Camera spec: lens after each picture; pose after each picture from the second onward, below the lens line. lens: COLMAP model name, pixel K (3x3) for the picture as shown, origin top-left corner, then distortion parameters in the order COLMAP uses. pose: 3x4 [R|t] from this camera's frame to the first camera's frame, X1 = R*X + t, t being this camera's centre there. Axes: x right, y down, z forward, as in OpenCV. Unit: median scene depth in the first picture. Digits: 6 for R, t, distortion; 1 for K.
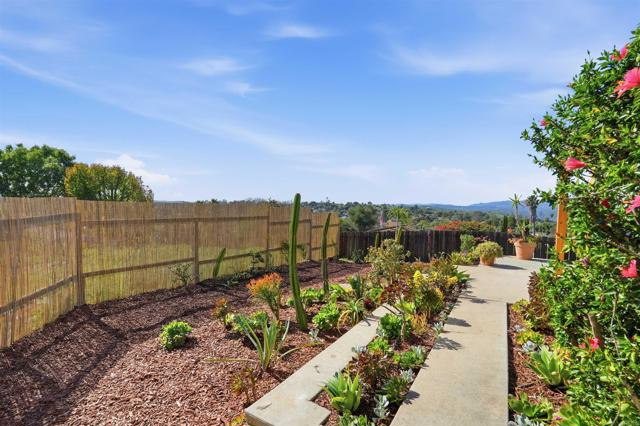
lens RADIAL K [[318.4, 0, 311.9], [0, 318.4, 226.8], [0, 0, 1]] dist [-0.015635, 0.000855]
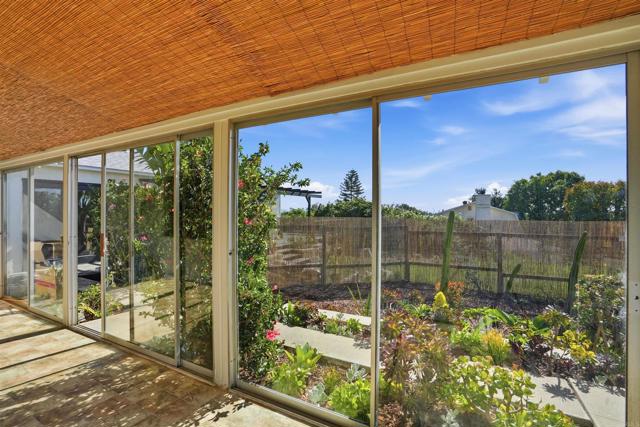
lens RADIAL K [[296.8, 0, 320.0], [0, 296.8, 213.5], [0, 0, 1]] dist [-0.045312, 0.014157]
pose [[0.060997, -0.025904, -0.997802, 0.182008], [-0.074421, 0.996763, -0.030426, -0.005726], [0.995360, 0.076113, 0.058872, 0.091219]]
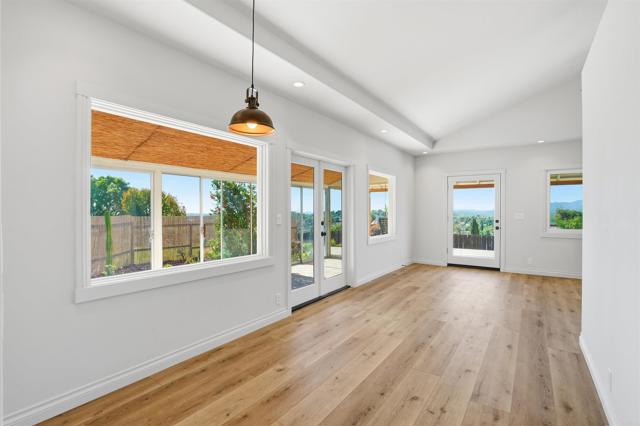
lens RADIAL K [[296.8, 0, 320.0], [0, 296.8, 213.0], [0, 0, 1]] dist [-0.045312, 0.014157]
pose [[0.997846, -0.027715, -0.059458, 0.152186], [0.023367, 0.997086, -0.072616, 0.016091], [0.061298, 0.071070, 0.995586, -0.209348]]
